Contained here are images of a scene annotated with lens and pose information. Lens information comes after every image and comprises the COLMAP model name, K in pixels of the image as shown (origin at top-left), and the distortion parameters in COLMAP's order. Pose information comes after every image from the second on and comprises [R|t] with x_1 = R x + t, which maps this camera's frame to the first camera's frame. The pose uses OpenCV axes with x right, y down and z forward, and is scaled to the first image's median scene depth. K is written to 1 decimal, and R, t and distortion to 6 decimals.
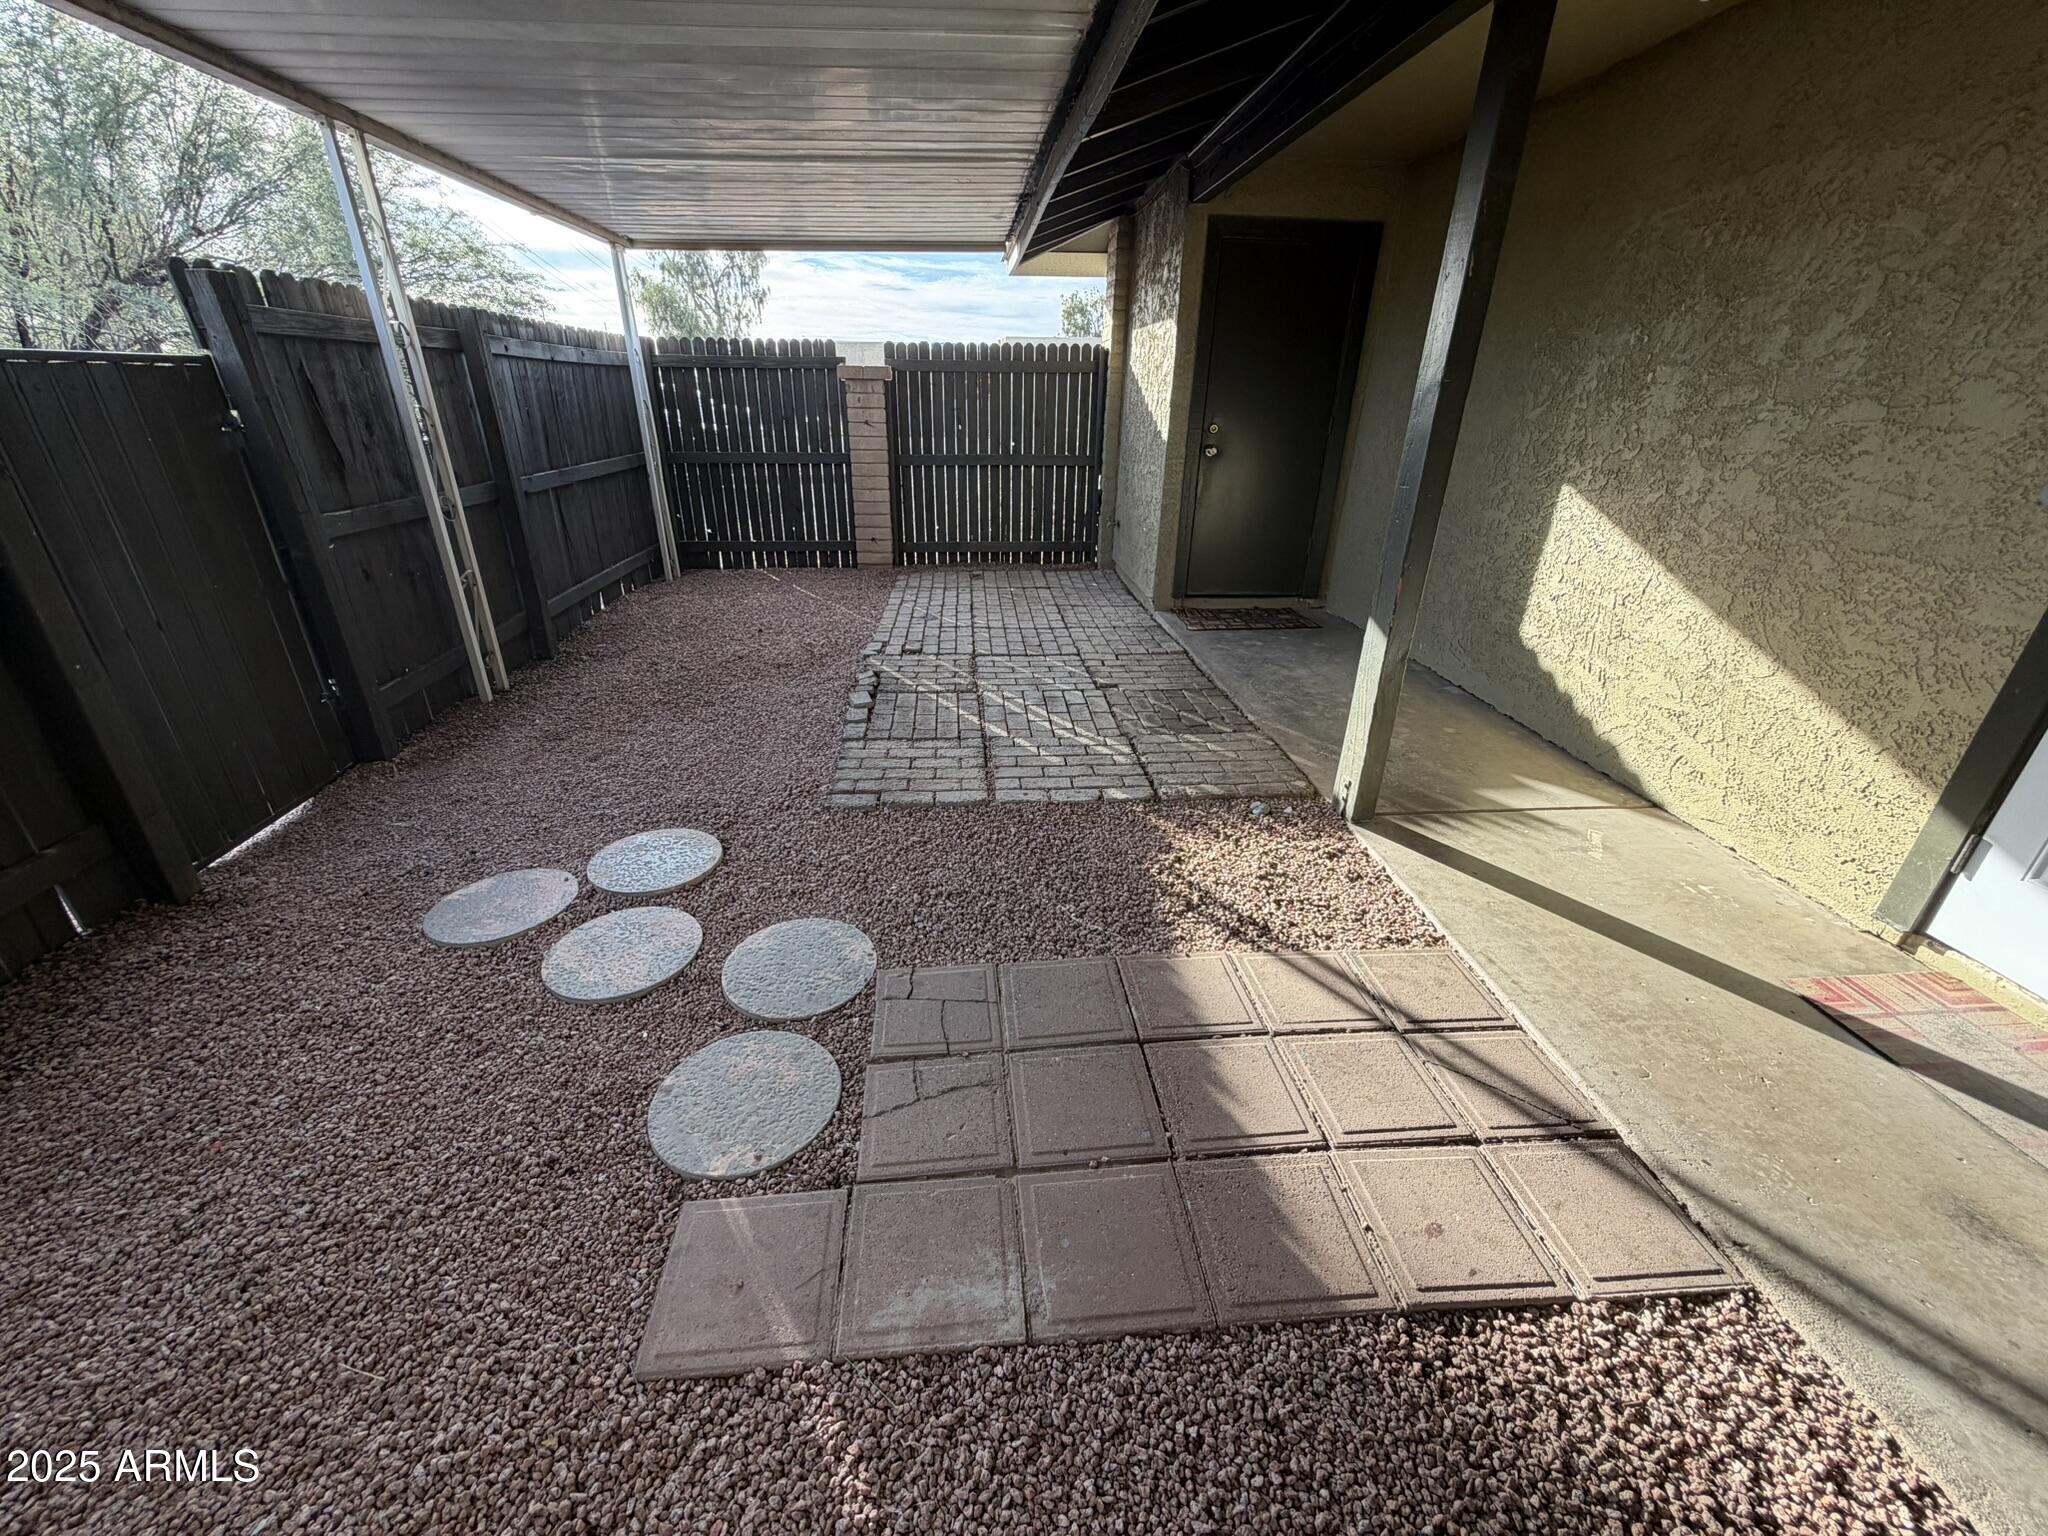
lens RADIAL K [[818.7, 0, 1019.7], [0, 818.7, 771.9], [0, 0, 1]] dist [-0.000253, 0.000261]
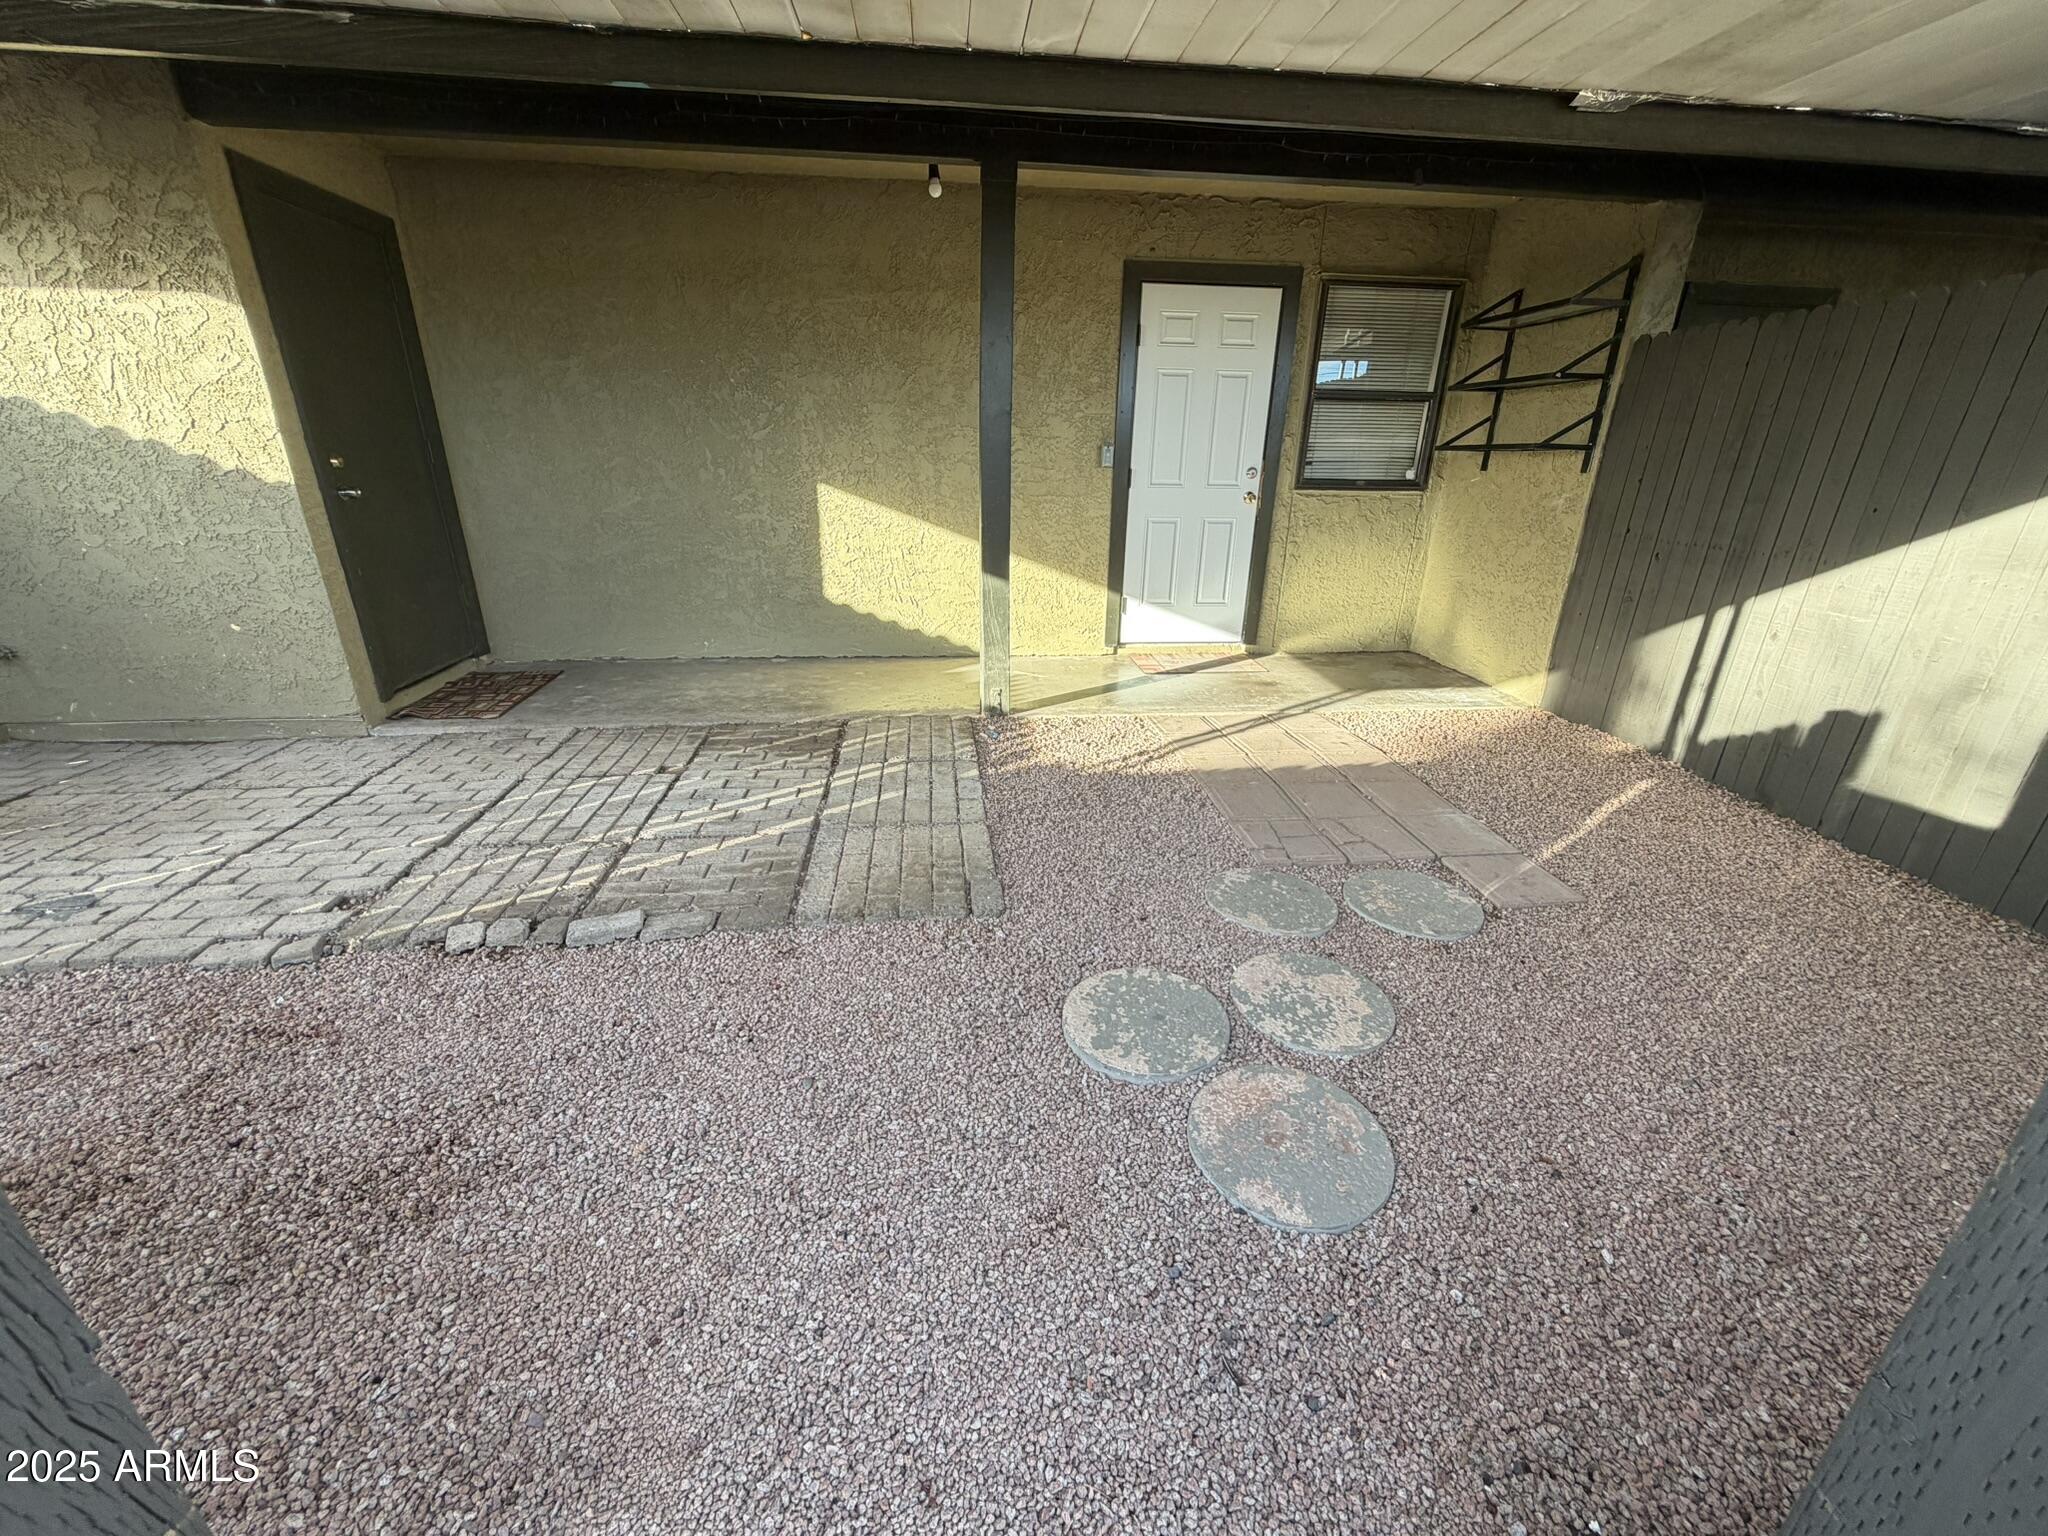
lens RADIAL K [[818.3, 0, 1018.4], [0, 818.3, 768.7], [0, 0, 1]] dist [0.000244, 0.000159]
pose [[-0.027456, -0.385891, 0.922136, -0.805452], [0.413219, 0.835596, 0.361979, -0.314208], [-0.910218, 0.390983, 0.136516, 0.698406]]
